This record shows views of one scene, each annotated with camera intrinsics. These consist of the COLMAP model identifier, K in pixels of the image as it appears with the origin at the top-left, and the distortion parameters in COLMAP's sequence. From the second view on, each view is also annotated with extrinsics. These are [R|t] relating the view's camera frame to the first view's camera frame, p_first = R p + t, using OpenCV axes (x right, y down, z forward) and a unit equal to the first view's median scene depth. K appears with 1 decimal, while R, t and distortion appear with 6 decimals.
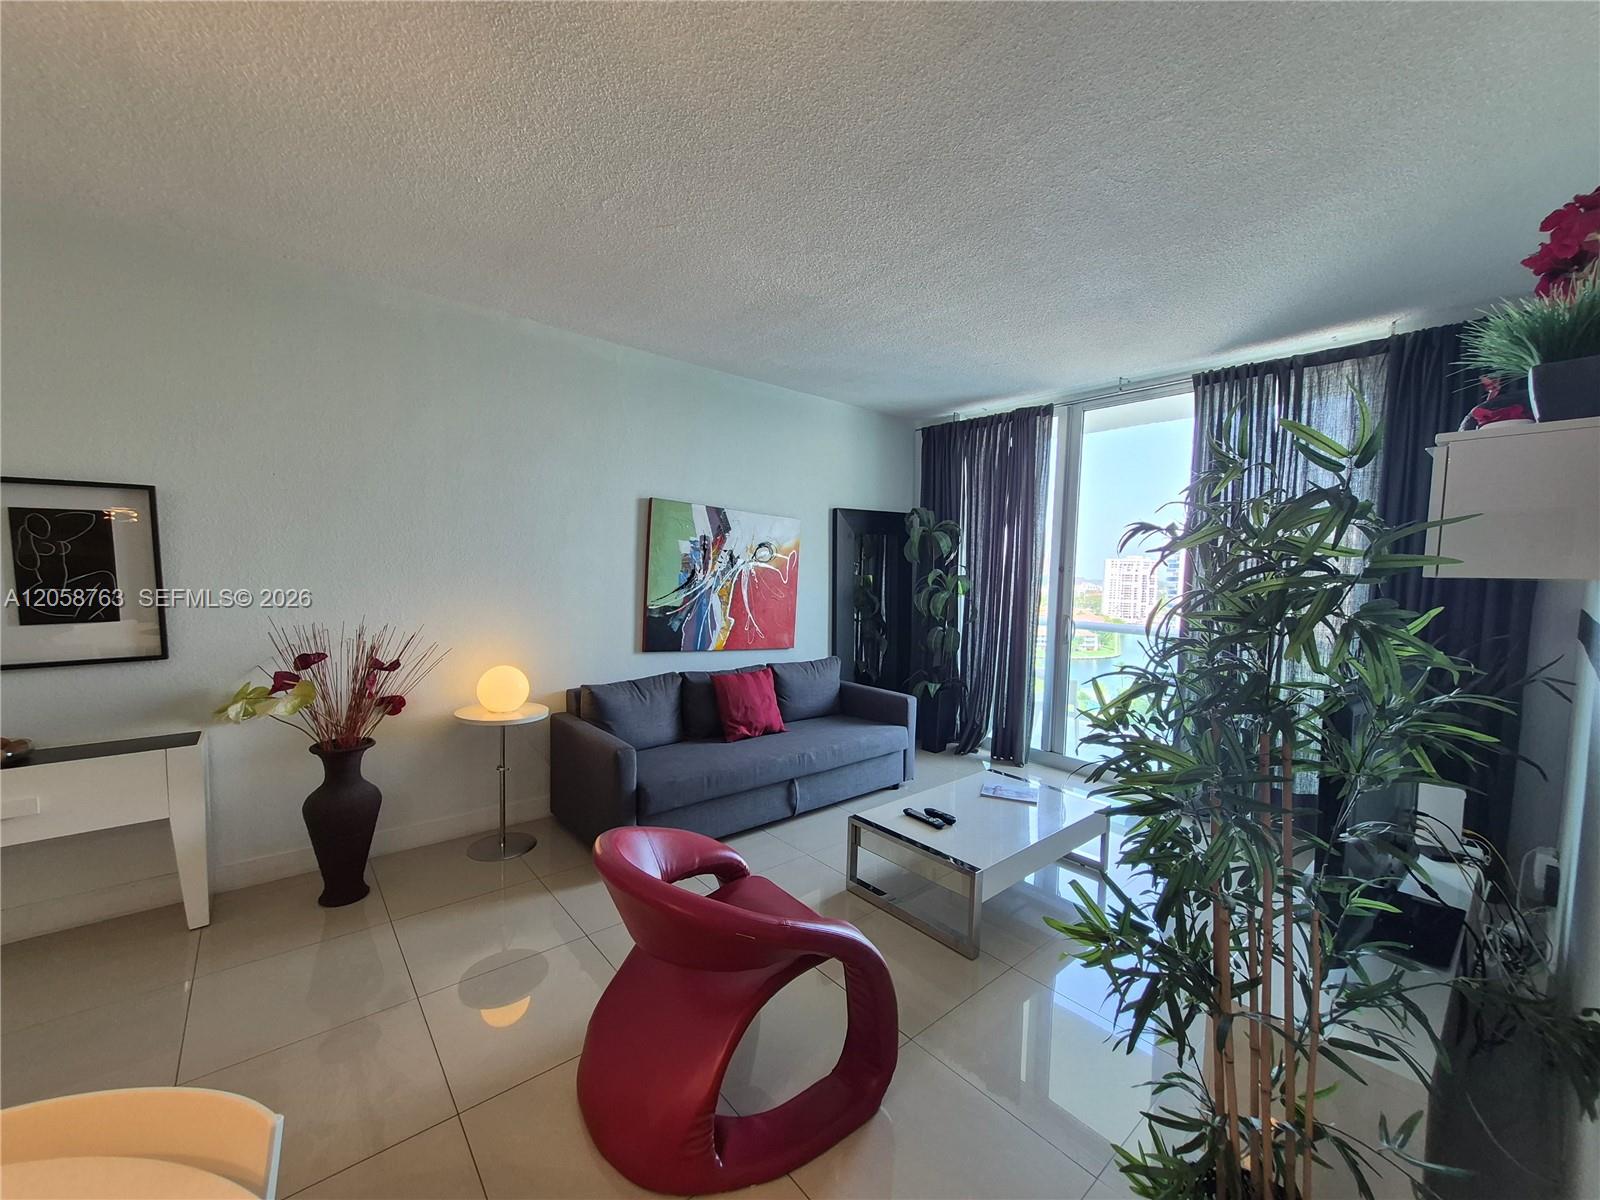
lens RADIAL K [[631.4, 0, 788.3], [0, 631.4, 609.7], [0, 0, 1]] dist [0.007833, -0.000976]
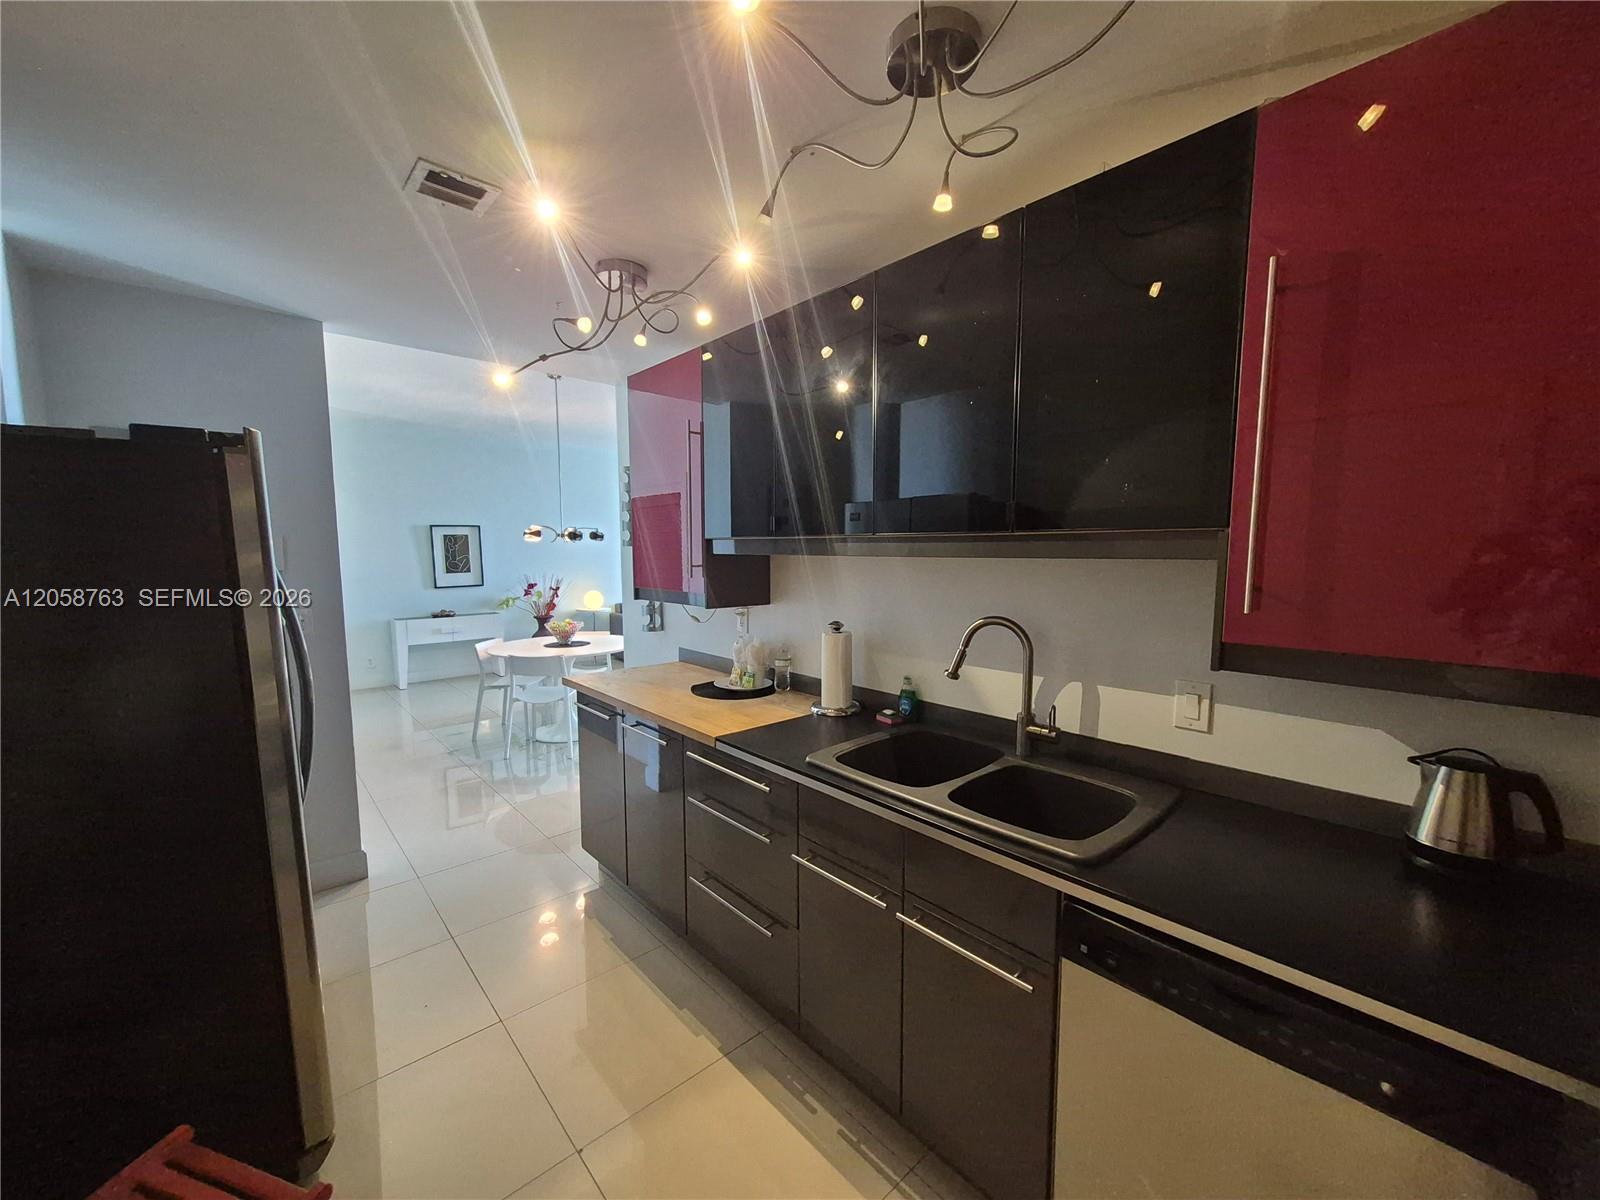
lens RADIAL K [[631.4, 0, 805.6], [0, 631.4, 613.8], [0, 0, 1]] dist [0.007833, -0.000976]
pose [[0.998467, -0.021395, 0.051056, 0.234566], [0.018998, 0.998716, 0.046970, 0.071931], [-0.051996, -0.045928, 0.997591, -1.412768]]
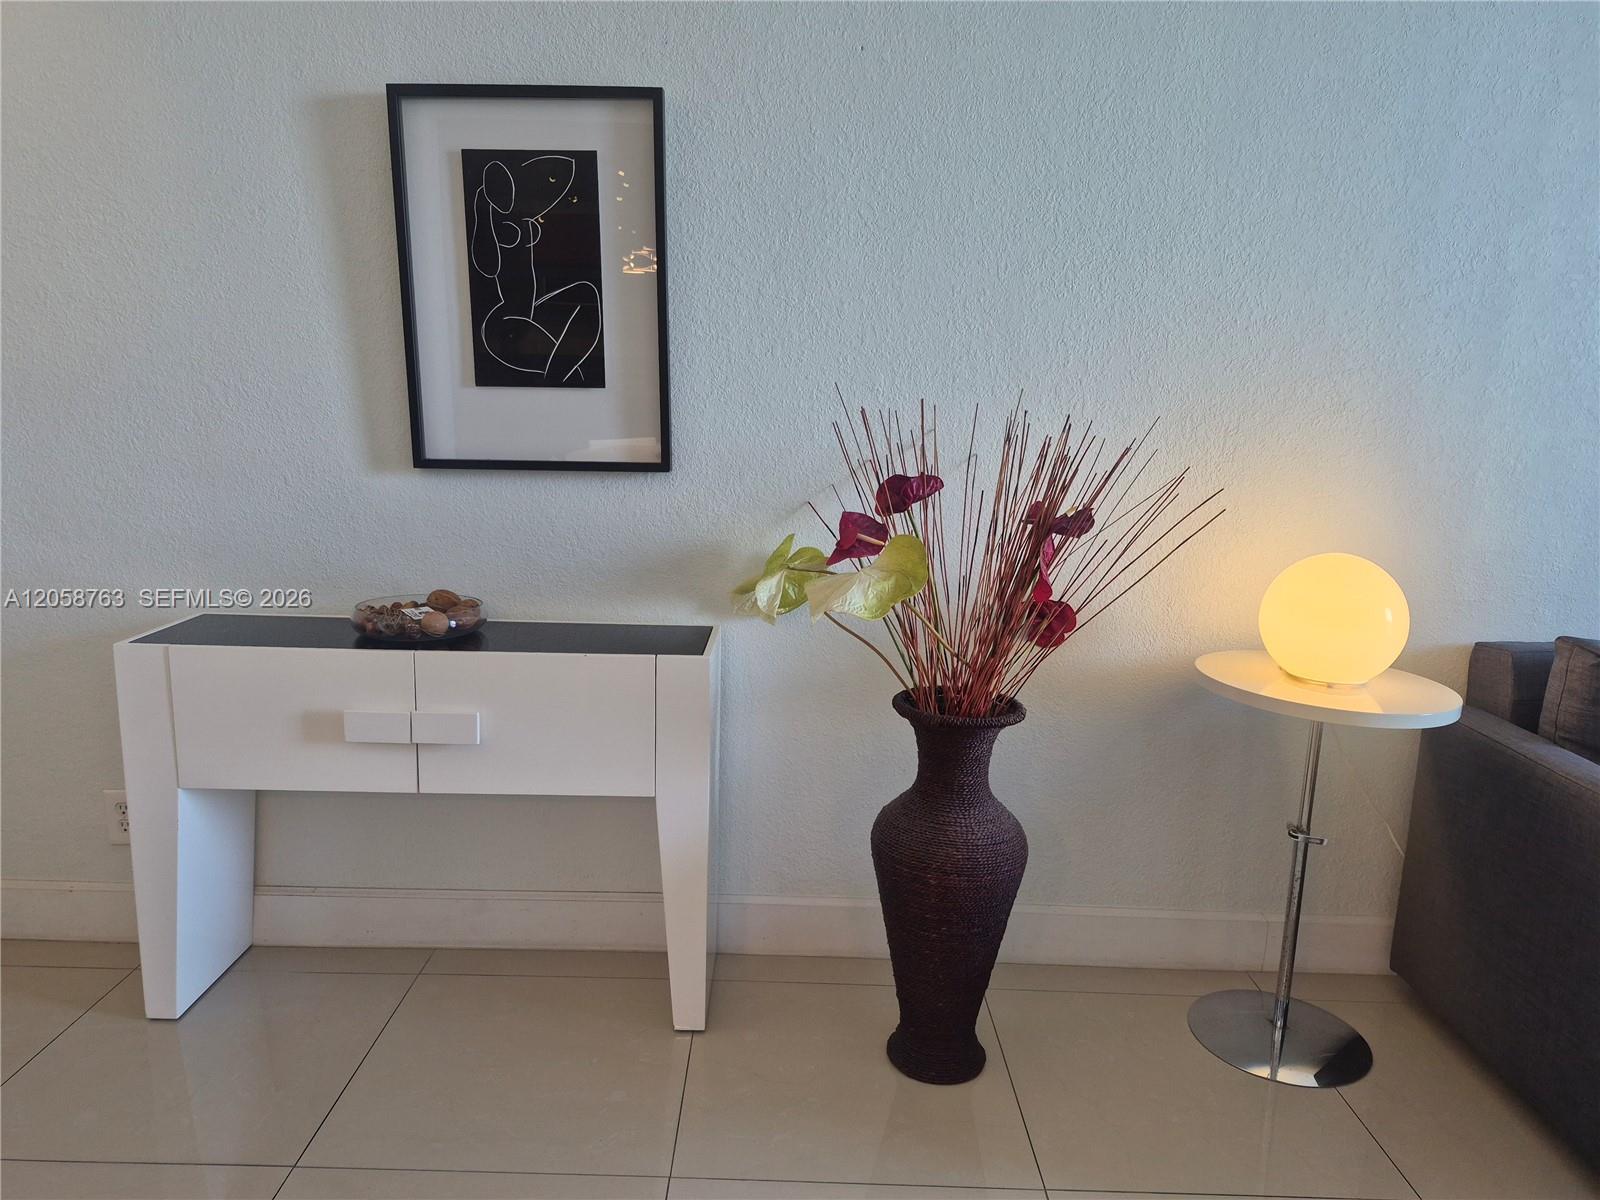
lens RADIAL K [[1110.1, 0, 786.6], [0, 1110.1, 595.8], [0, 0, 1]] dist [0.056000, -0.047640]
pose [[0.763278, 0.117183, -0.635354, -0.263392], [-0.054021, 0.991546, 0.117979, 0.049707], [0.643807, -0.055728, 0.763156, 0.298181]]
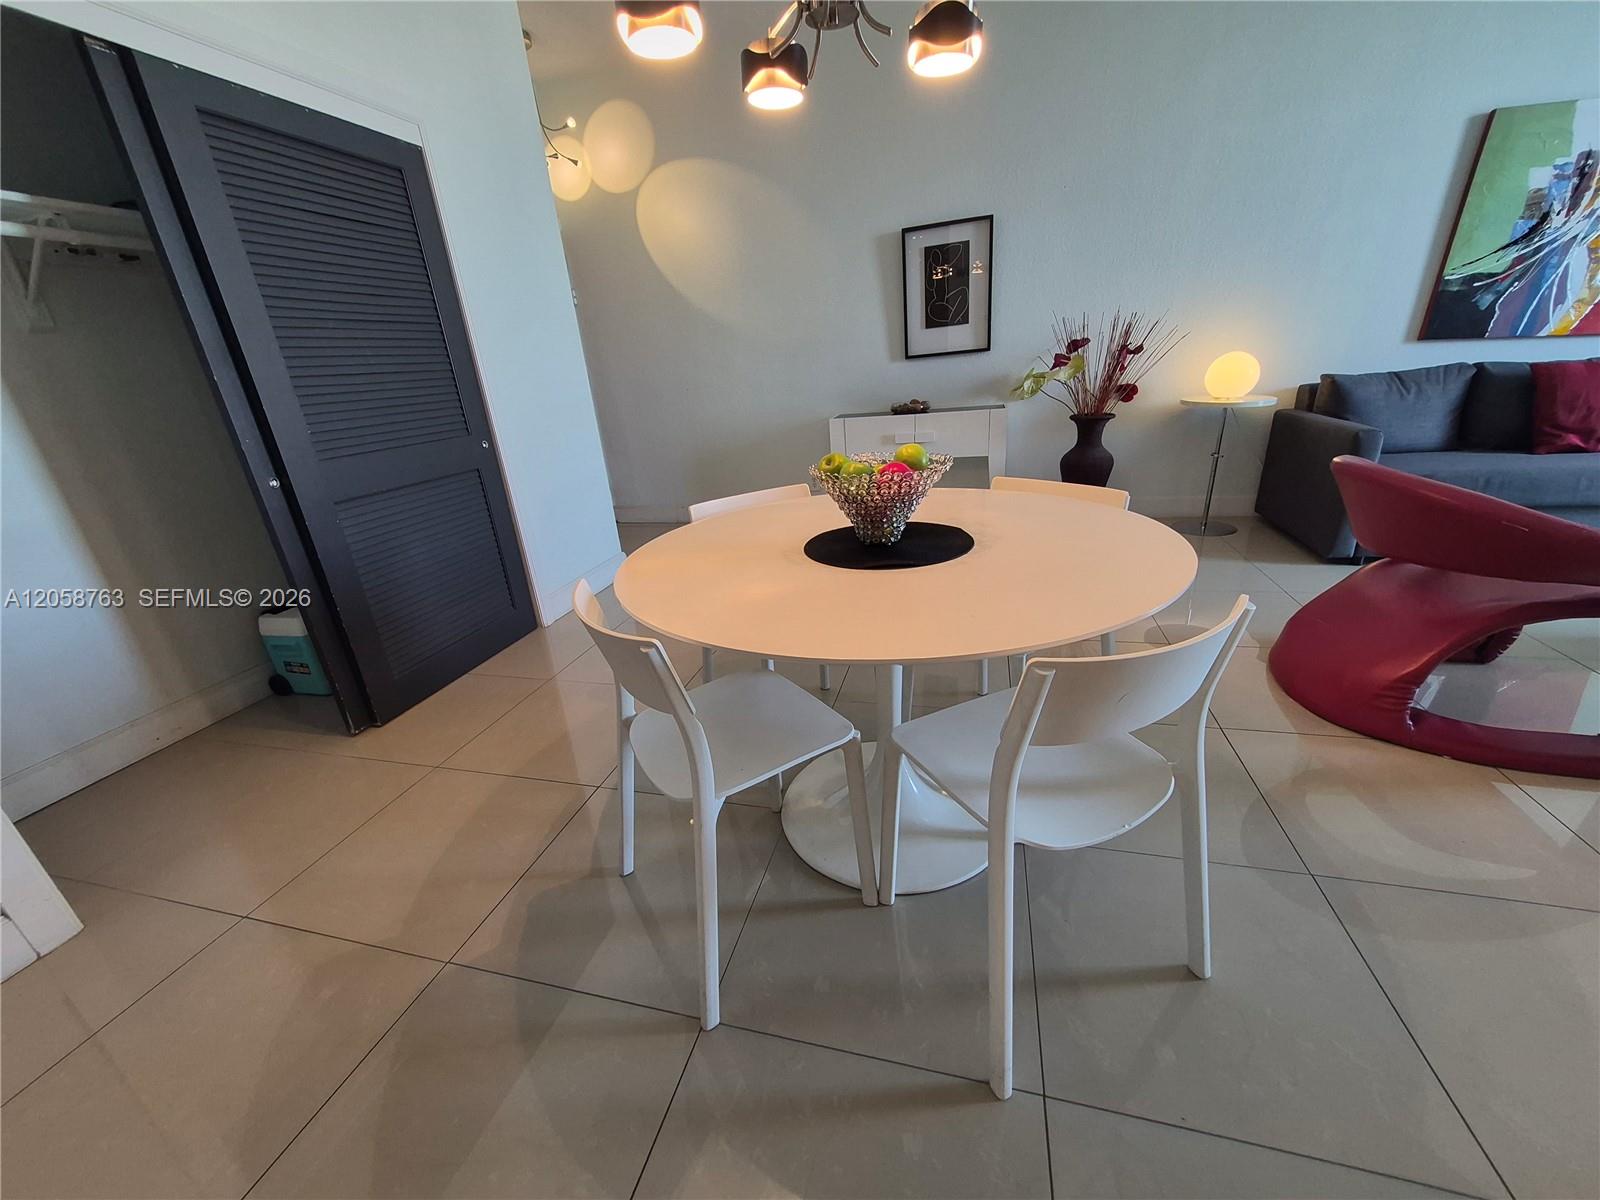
lens RADIAL K [[631.4, 0, 797.9], [0, 631.4, 612.5], [0, 0, 1]] dist [0.007833, -0.000976]
pose [[0.575751, 0.245948, -0.779757, 0.042602], [0.034914, 0.945419, 0.323980, 0.118890], [0.816879, -0.213756, 0.535739, -0.205243]]
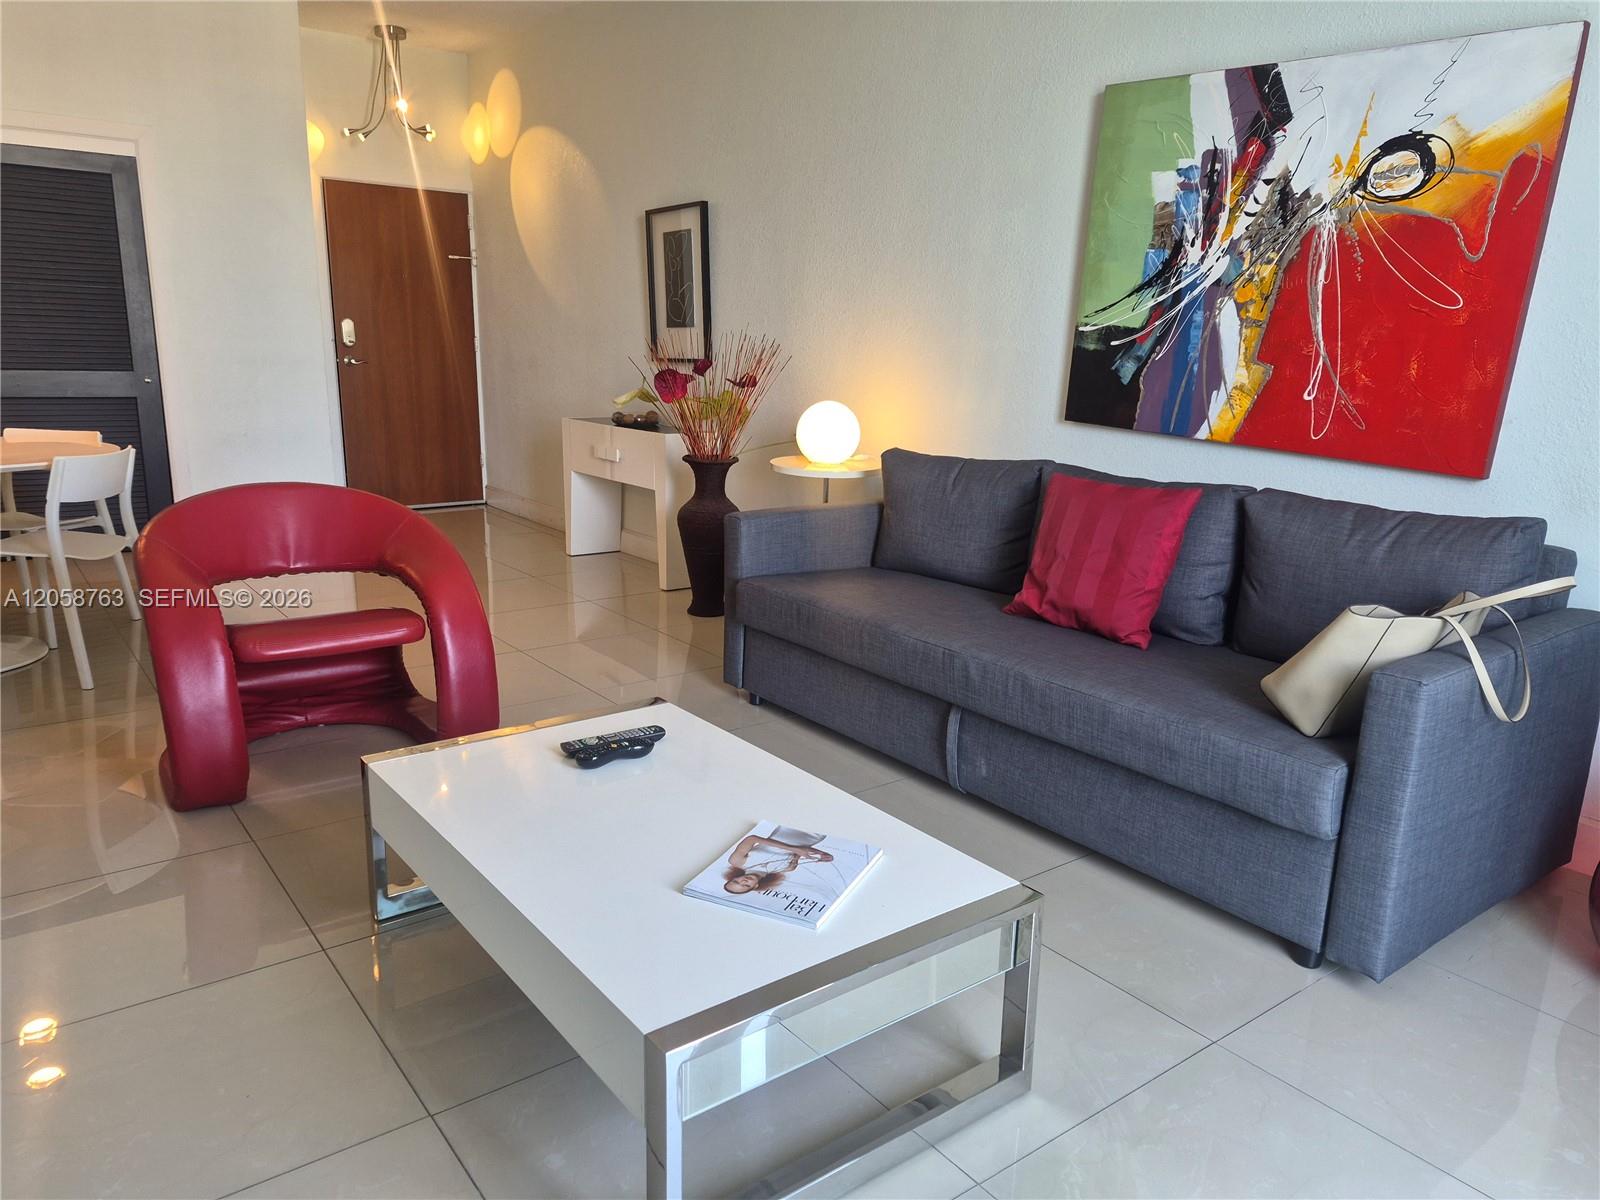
lens RADIAL K [[1110.1, 0, 804.1], [0, 1110.1, 608.3], [0, 0, 1]] dist [0.056000, -0.047640]
pose [[-0.041296, 0.211158, -0.976579, 0.770998], [-0.091703, 0.972487, 0.214150, 0.047101], [0.994930, 0.098399, -0.020796, 0.925349]]
